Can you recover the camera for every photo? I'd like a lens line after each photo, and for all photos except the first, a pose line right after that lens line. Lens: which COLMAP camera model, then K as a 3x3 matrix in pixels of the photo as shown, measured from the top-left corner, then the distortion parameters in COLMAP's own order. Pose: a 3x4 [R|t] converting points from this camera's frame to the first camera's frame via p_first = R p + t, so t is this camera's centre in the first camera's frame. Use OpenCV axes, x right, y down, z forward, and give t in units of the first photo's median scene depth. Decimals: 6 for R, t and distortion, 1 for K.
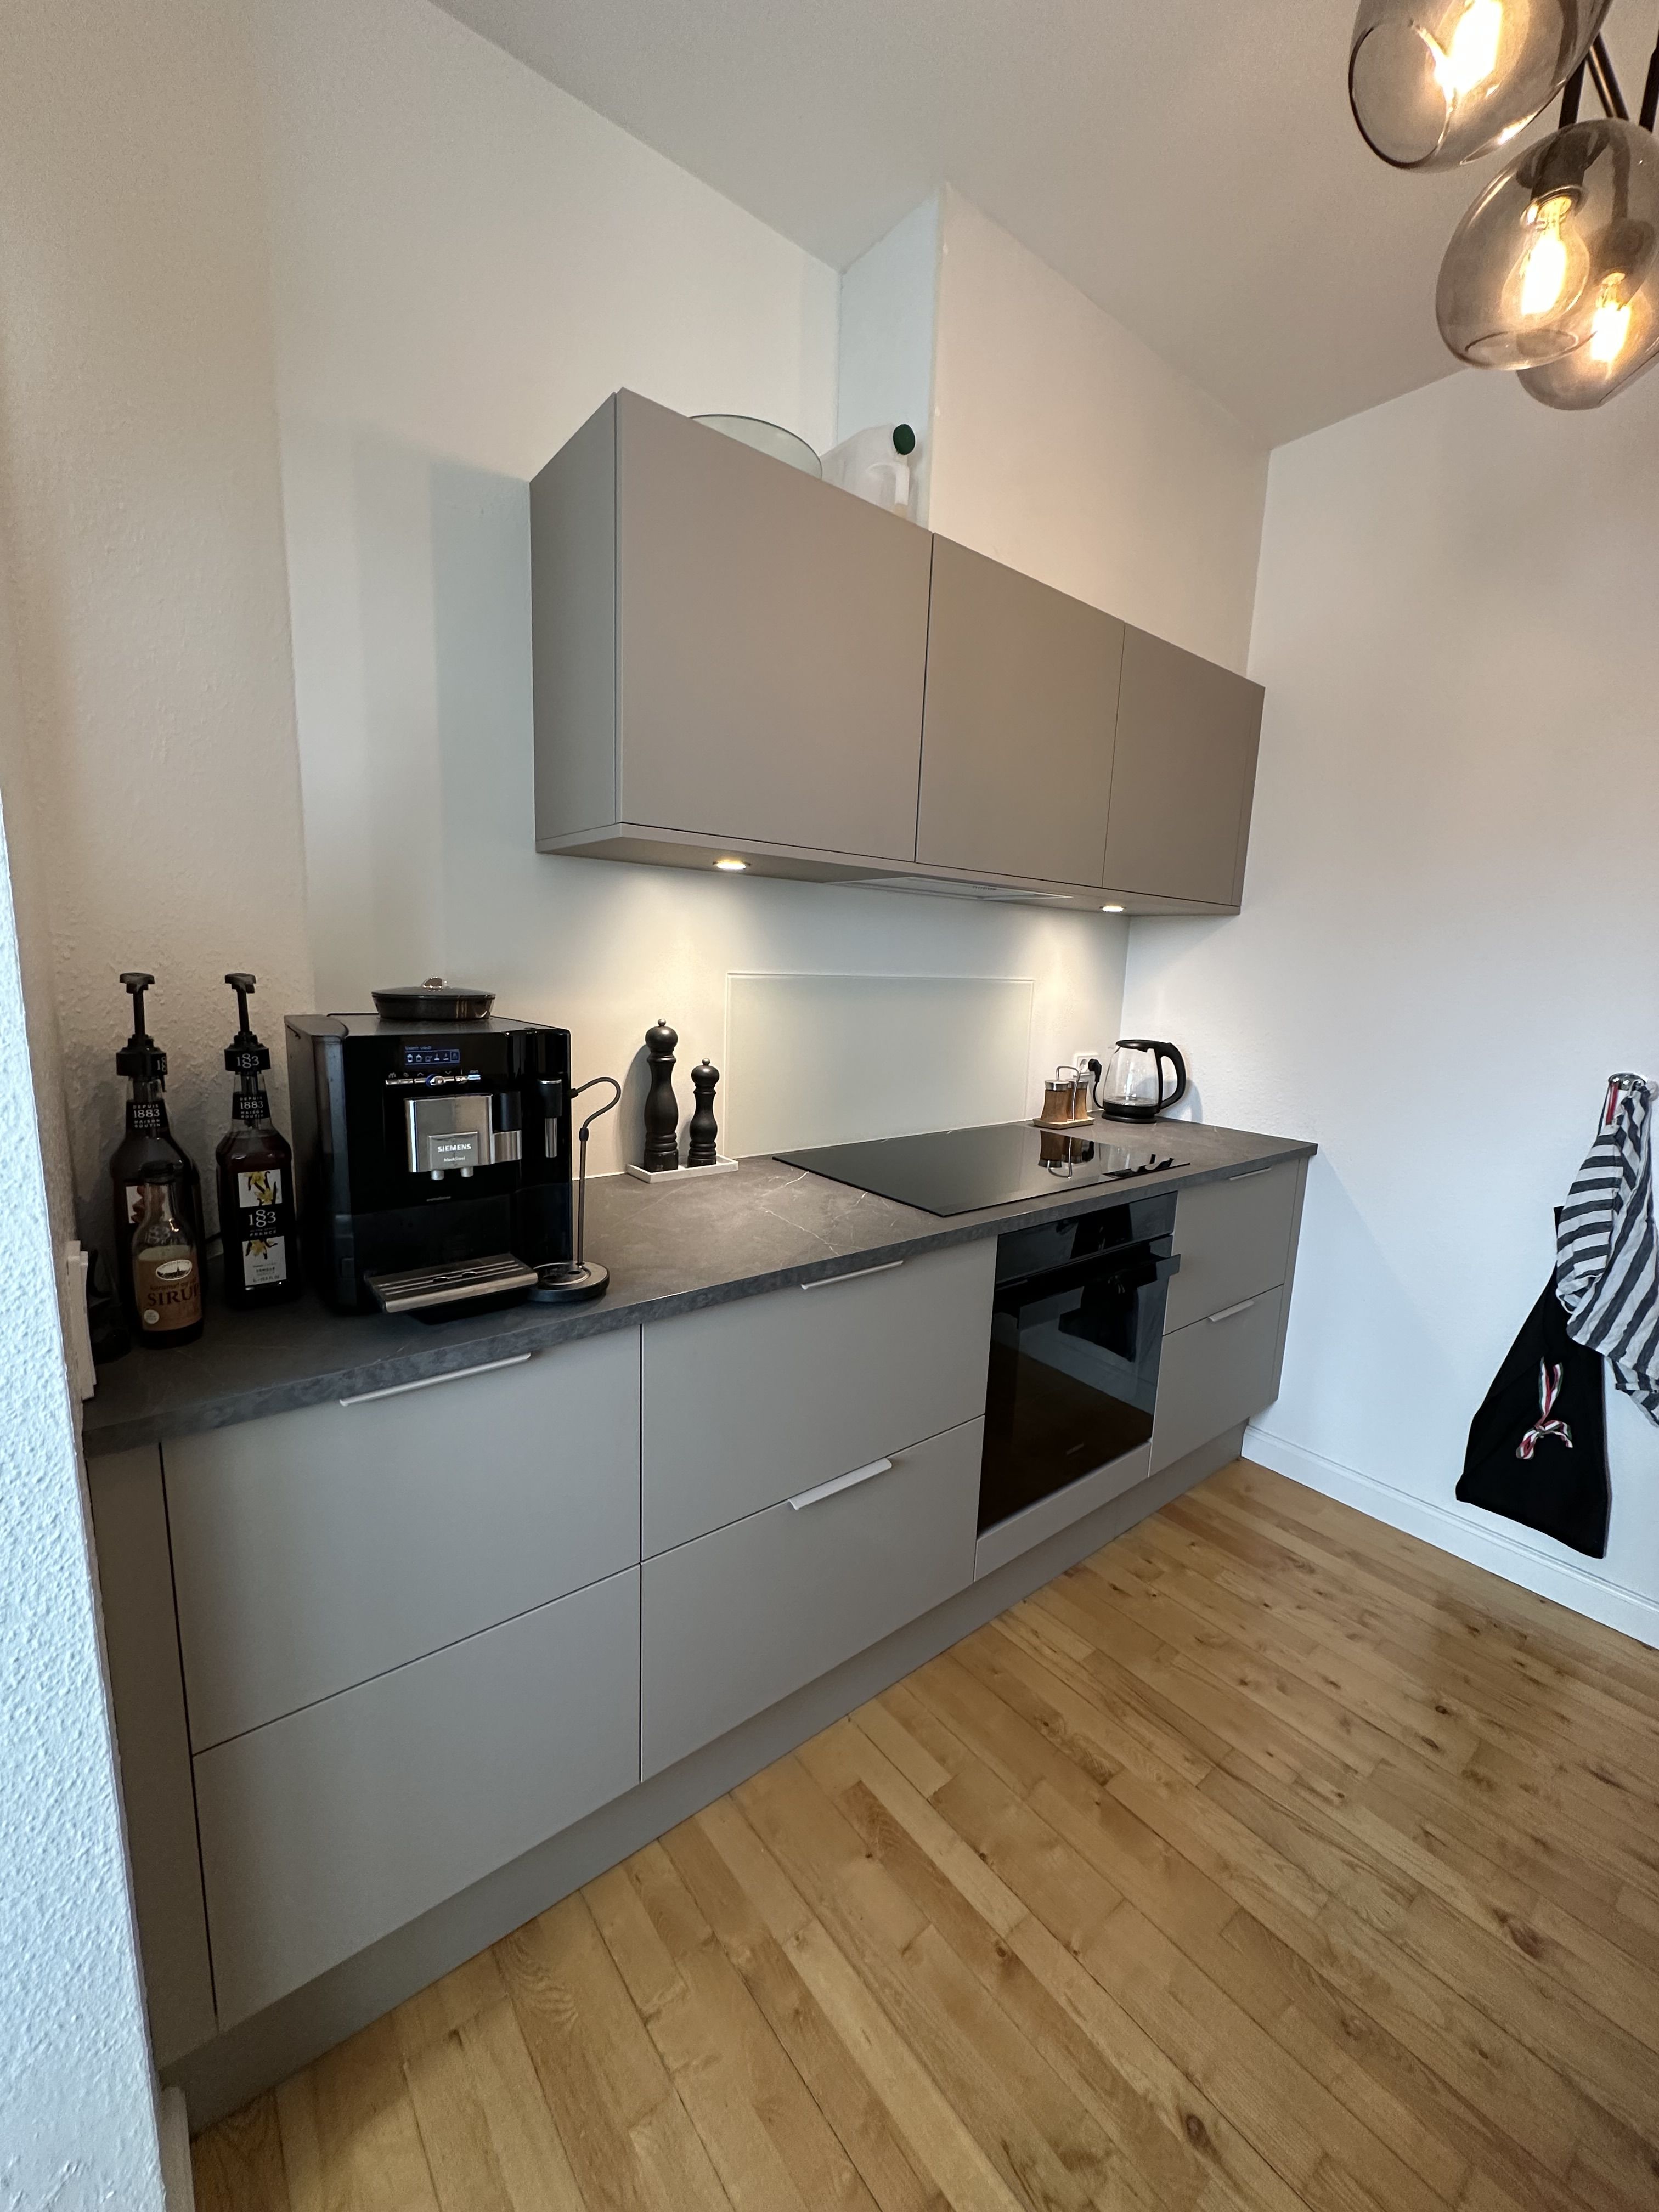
lens RADIAL K [[882.2, 0, 829.5], [0, 882.2, 1106.0], [0, 0, 1]] dist [-0.003563, 0.000549]
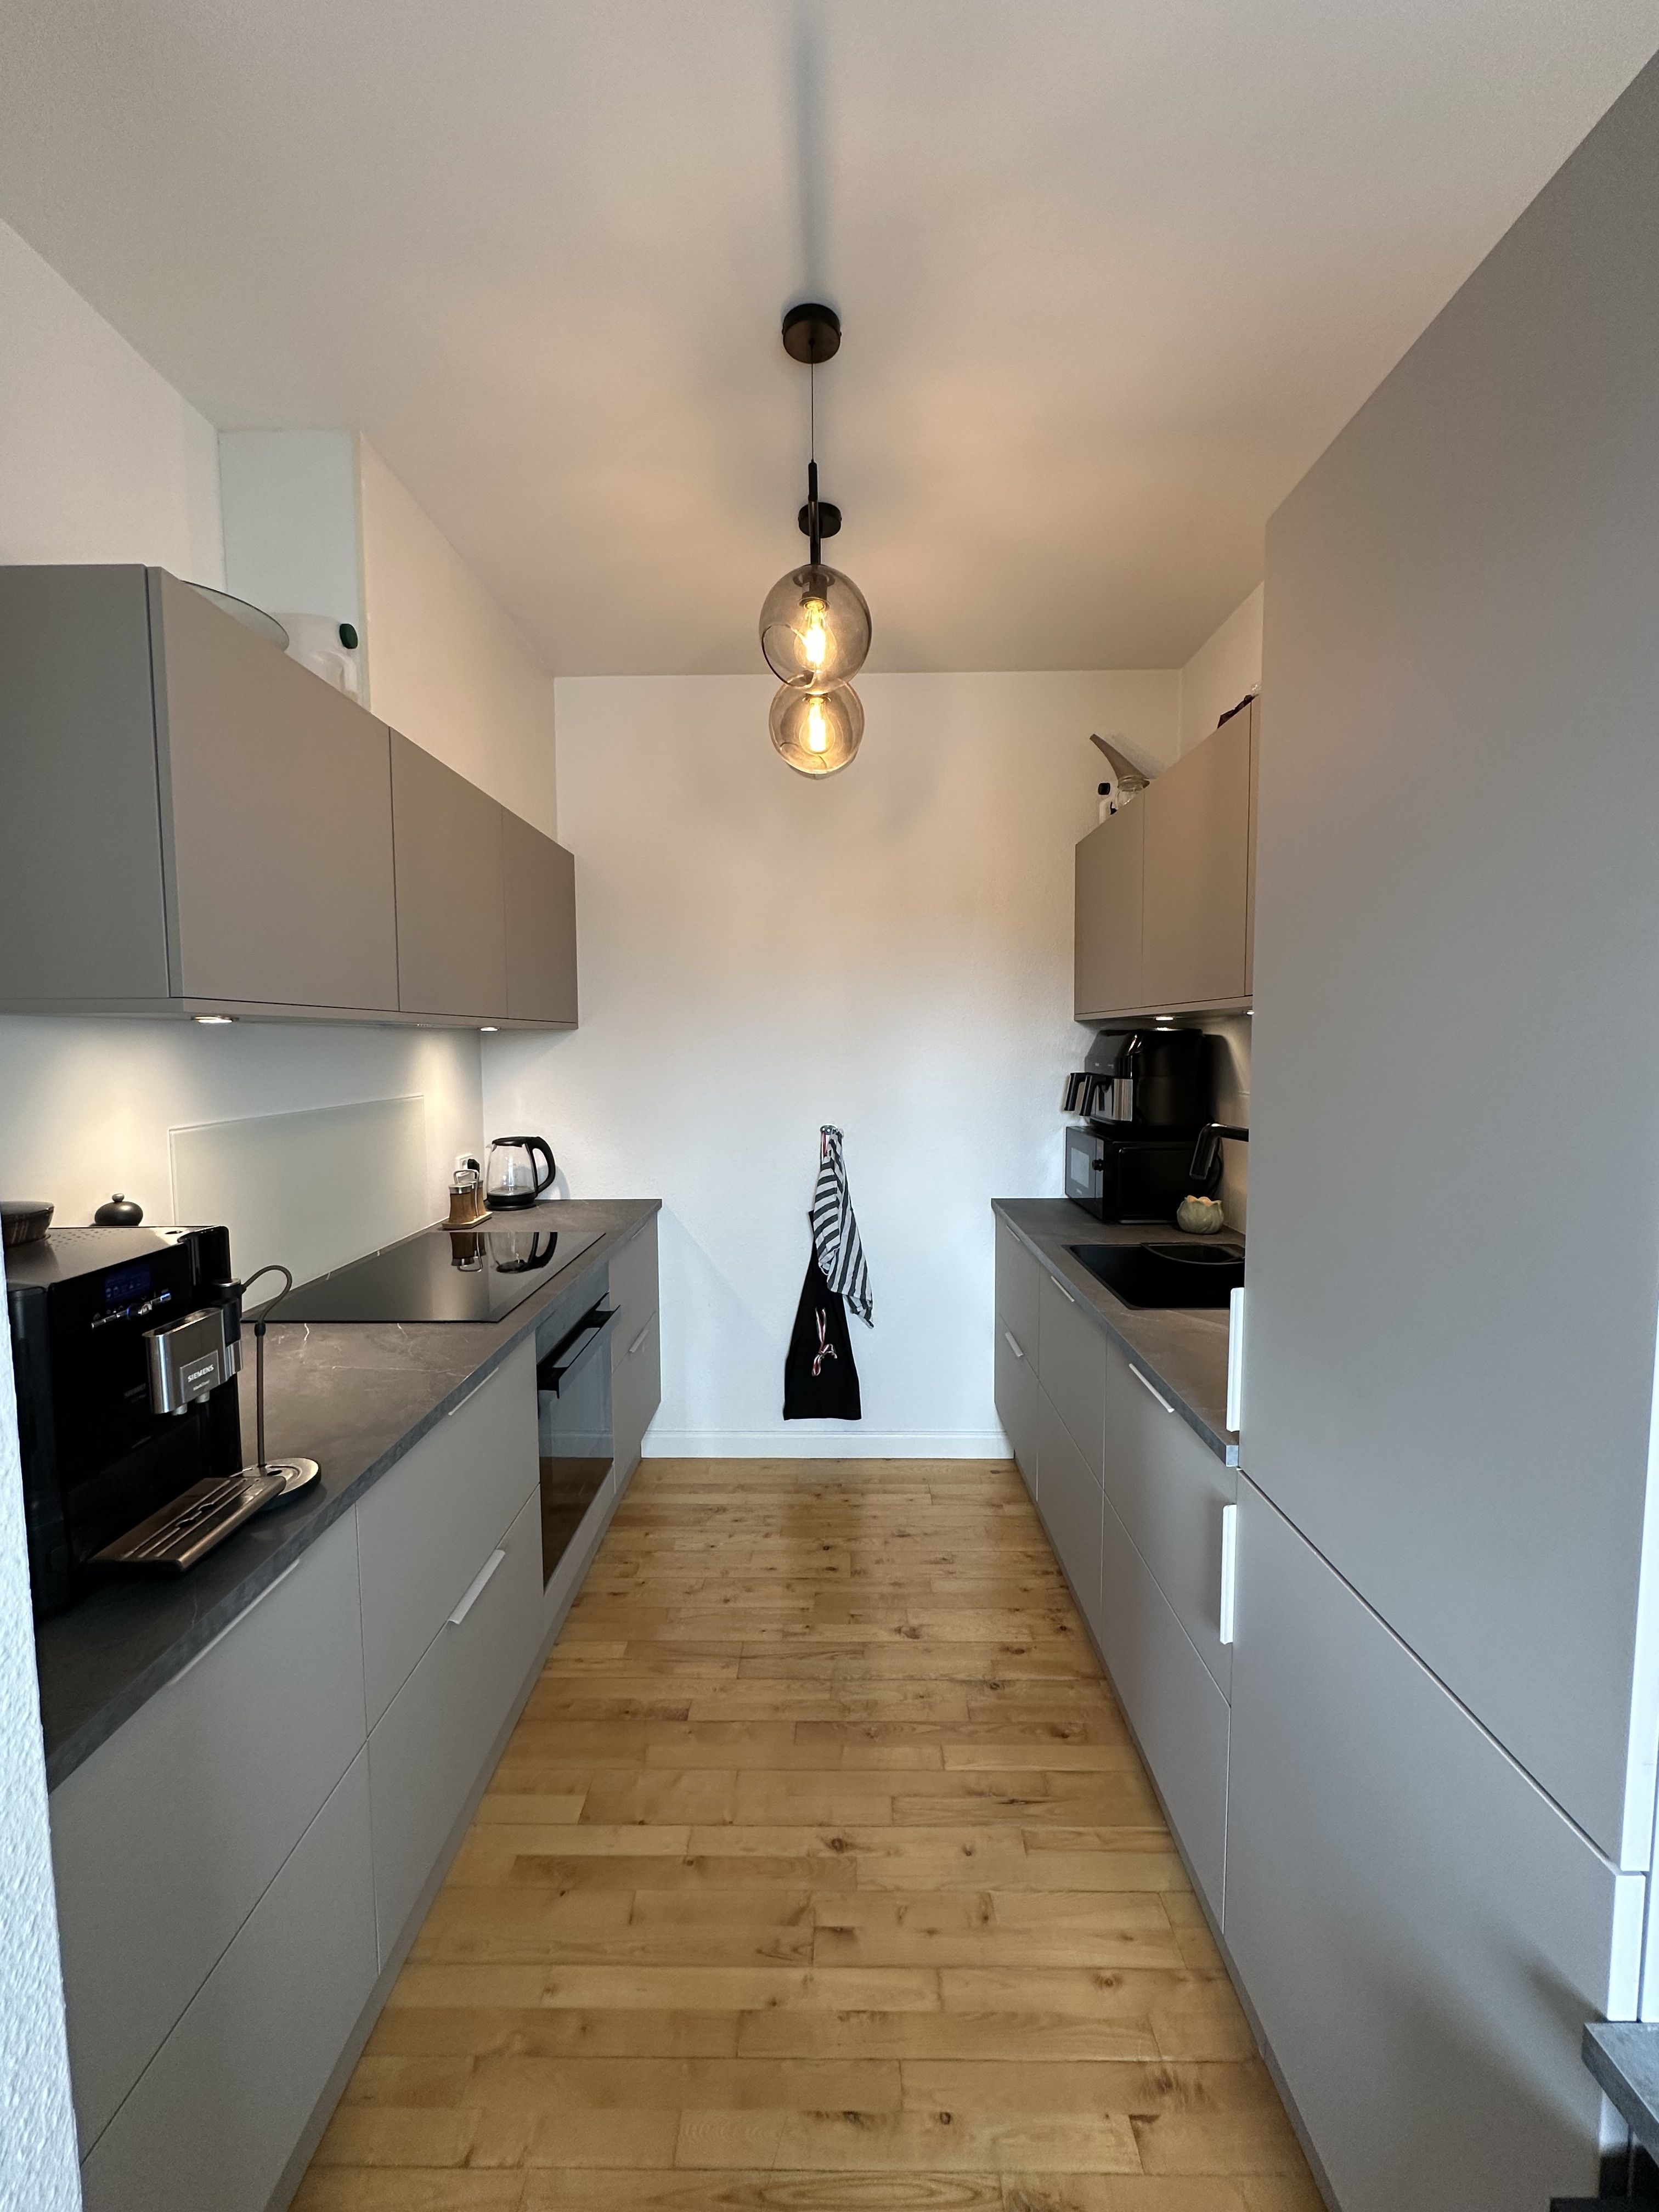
lens RADIAL K [[882.2, 0, 829.5], [0, 882.2, 1106.0], [0, 0, 1]] dist [-0.003563, 0.000549]
pose [[0.631755, -0.097825, 0.768971, -0.383185], [0.154320, 0.988020, -0.001092, -0.071474], [-0.759652, 0.119358, 0.639283, -0.079498]]
